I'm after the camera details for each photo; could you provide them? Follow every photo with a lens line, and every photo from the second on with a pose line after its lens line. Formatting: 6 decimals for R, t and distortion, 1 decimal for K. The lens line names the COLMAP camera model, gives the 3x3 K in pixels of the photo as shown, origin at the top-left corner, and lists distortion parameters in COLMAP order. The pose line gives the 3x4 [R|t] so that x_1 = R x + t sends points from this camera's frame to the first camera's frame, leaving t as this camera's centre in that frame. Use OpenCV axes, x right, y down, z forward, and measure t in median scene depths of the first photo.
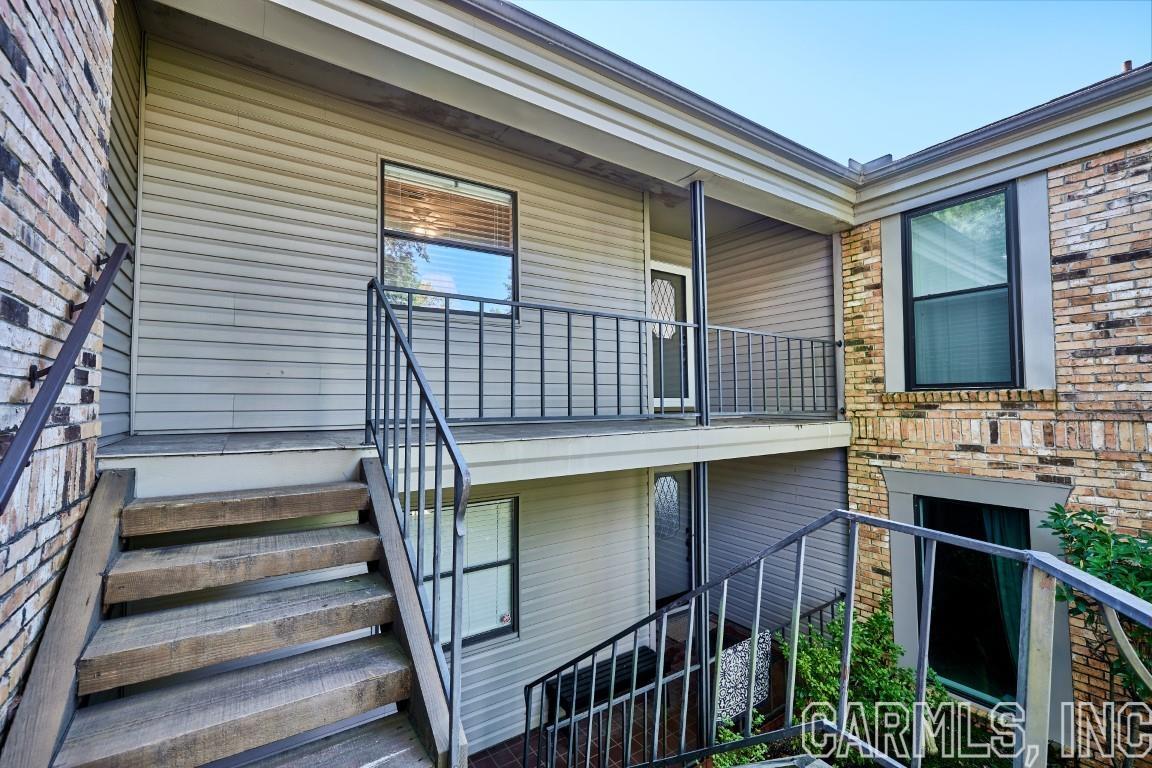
lens RADIAL K [[495.8, 0, 576.5], [0, 495.8, 385.4], [0, 0, 1]] dist [0.007502, -0.000333]
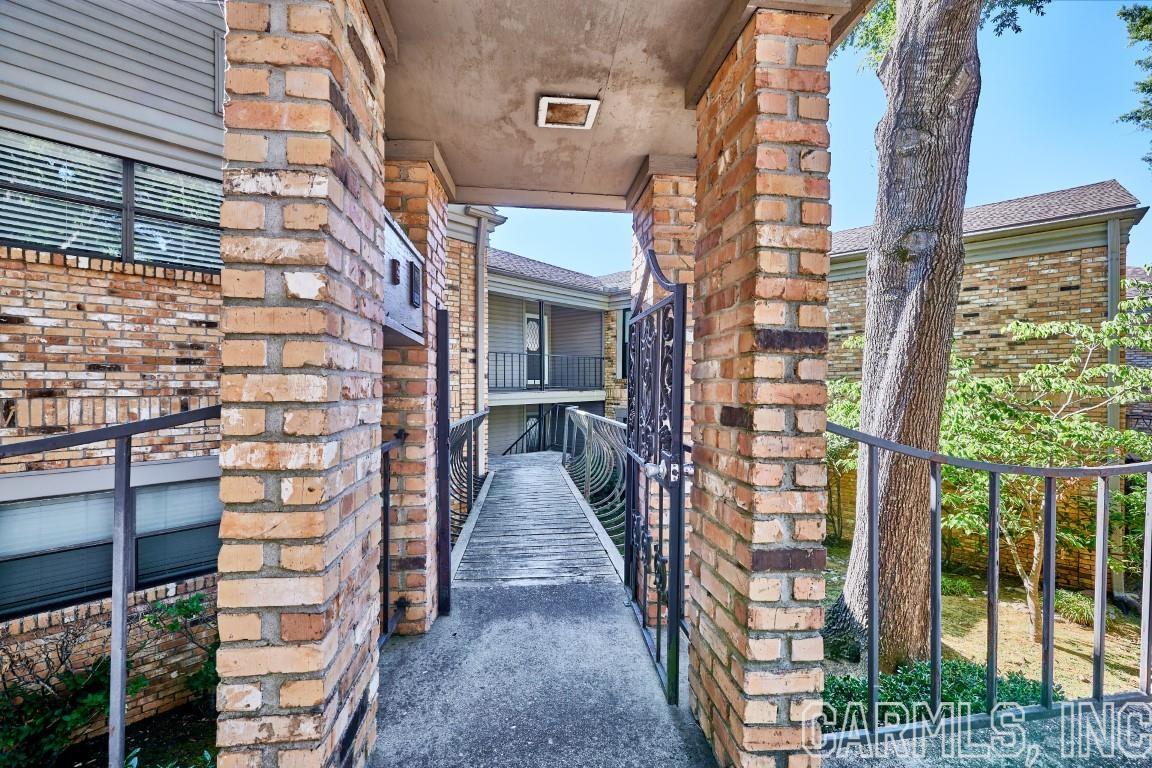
lens RADIAL K [[495.8, 0, 574.3], [0, 495.8, 382.2], [0, 0, 1]] dist [0.007502, -0.000333]
pose [[0.975519, 0.011522, 0.219613, -0.145750], [-0.021247, 0.998893, 0.041973, -0.069917], [-0.218886, -0.045611, 0.974684, -1.417187]]
